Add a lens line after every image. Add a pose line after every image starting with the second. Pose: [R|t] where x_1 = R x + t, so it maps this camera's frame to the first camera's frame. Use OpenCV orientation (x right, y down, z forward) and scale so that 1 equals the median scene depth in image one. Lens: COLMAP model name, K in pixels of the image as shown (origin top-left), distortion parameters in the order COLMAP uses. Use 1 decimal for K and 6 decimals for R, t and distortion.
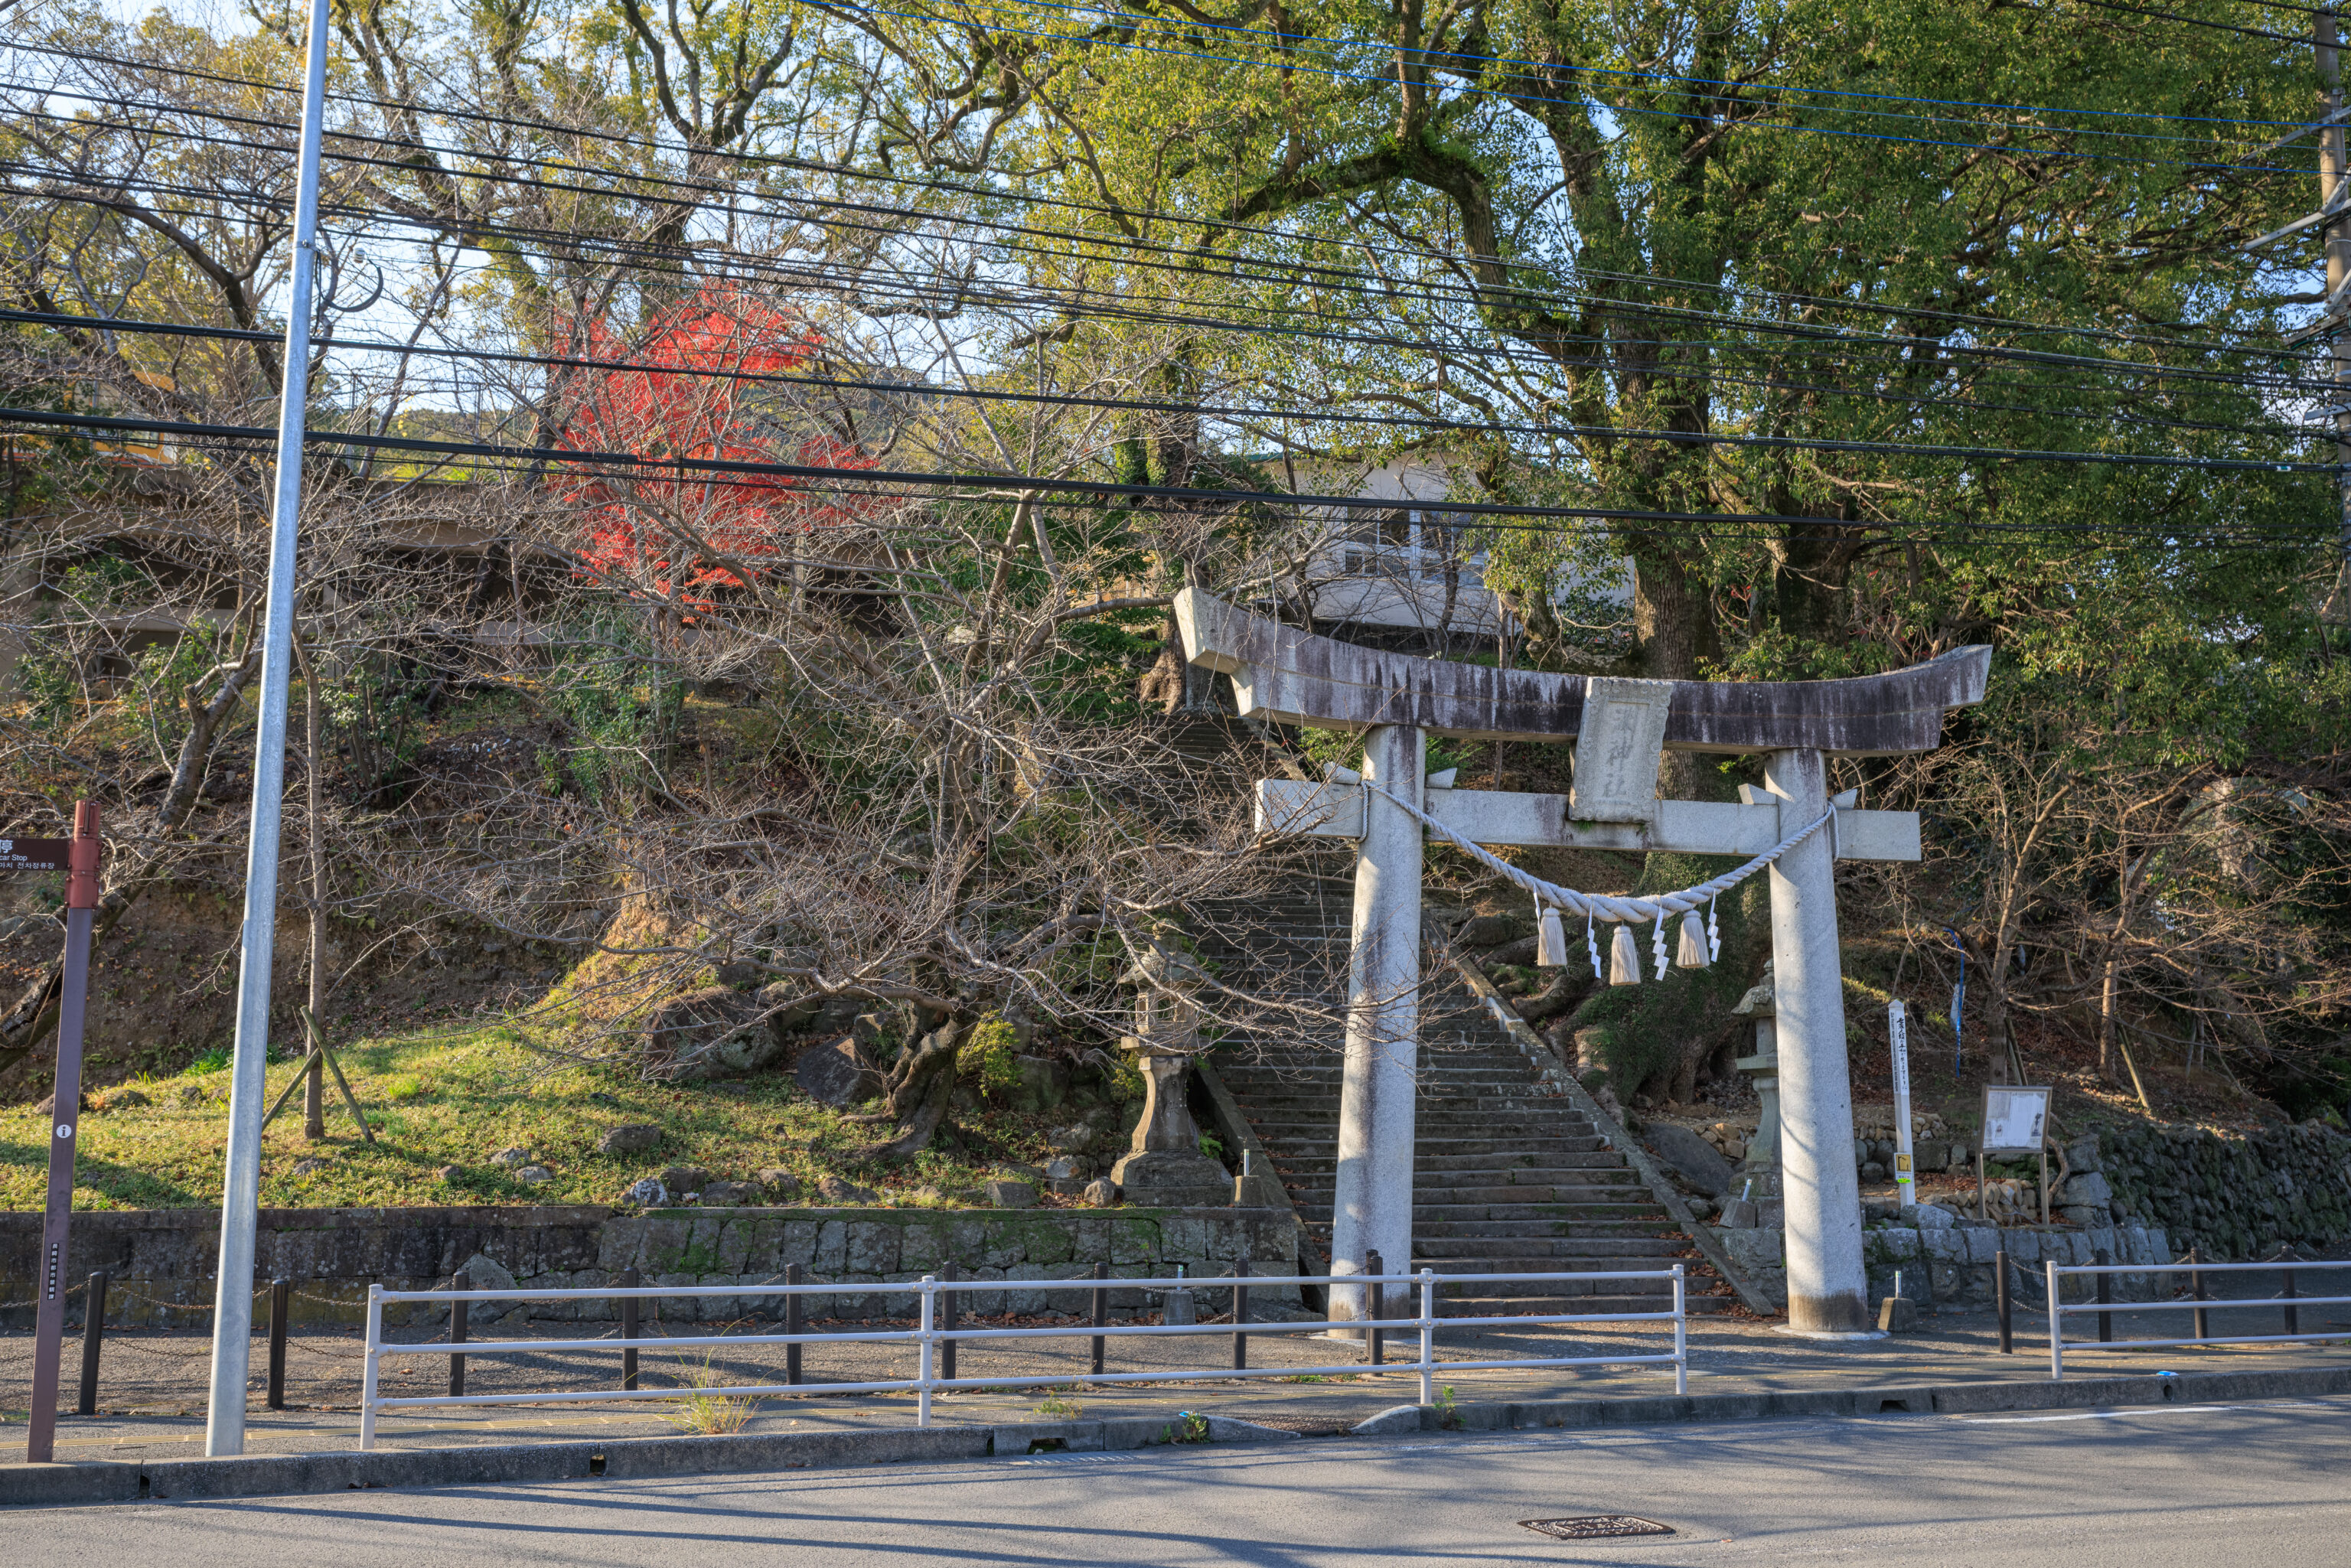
lens RADIAL K [[2364.1, 0, 1176.9], [0, 2364.1, 782.5], [0, 0, 1]] dist [-0.011197, 0.000000]
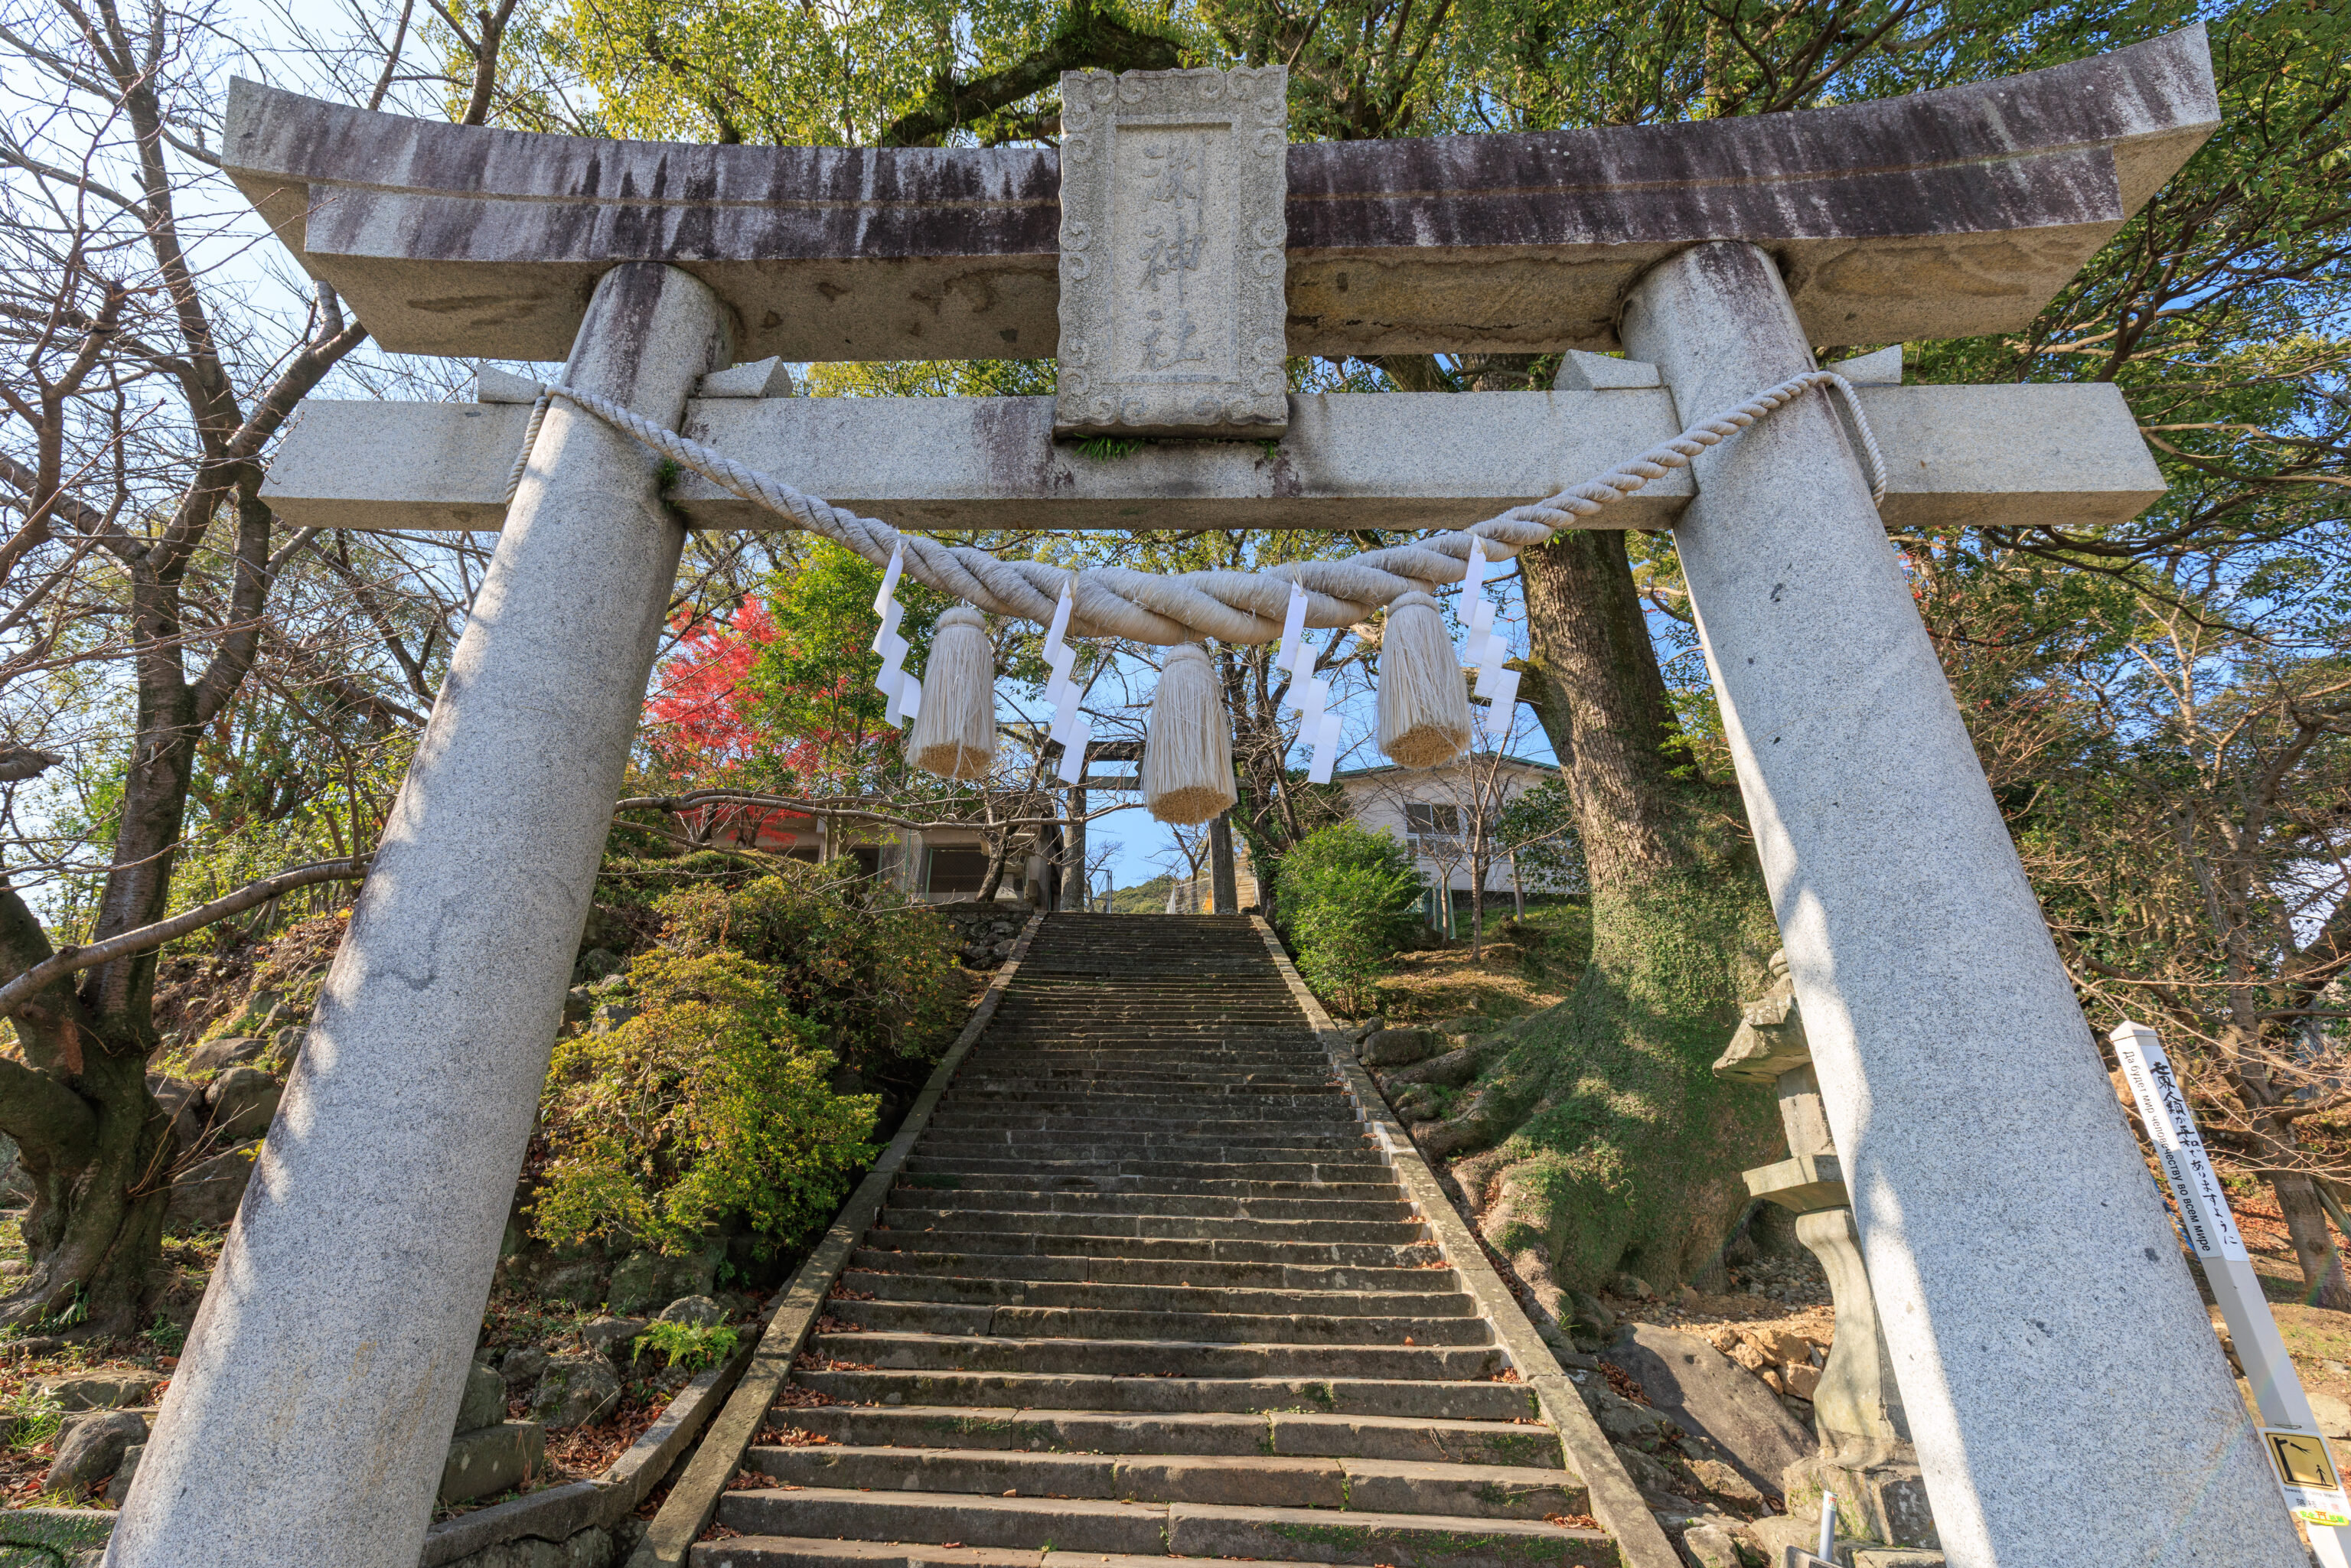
lens RADIAL K [[1030.7, 0, 1161.5], [0, 1030.7, 784.2], [0, 0, 1]] dist [0.001345, 0.000068]
pose [[0.949489, -0.120261, -0.289841, 0.226205], [0.018537, 0.943531, -0.330766, 0.126900], [0.313252, 0.308686, 0.898101, 0.879105]]
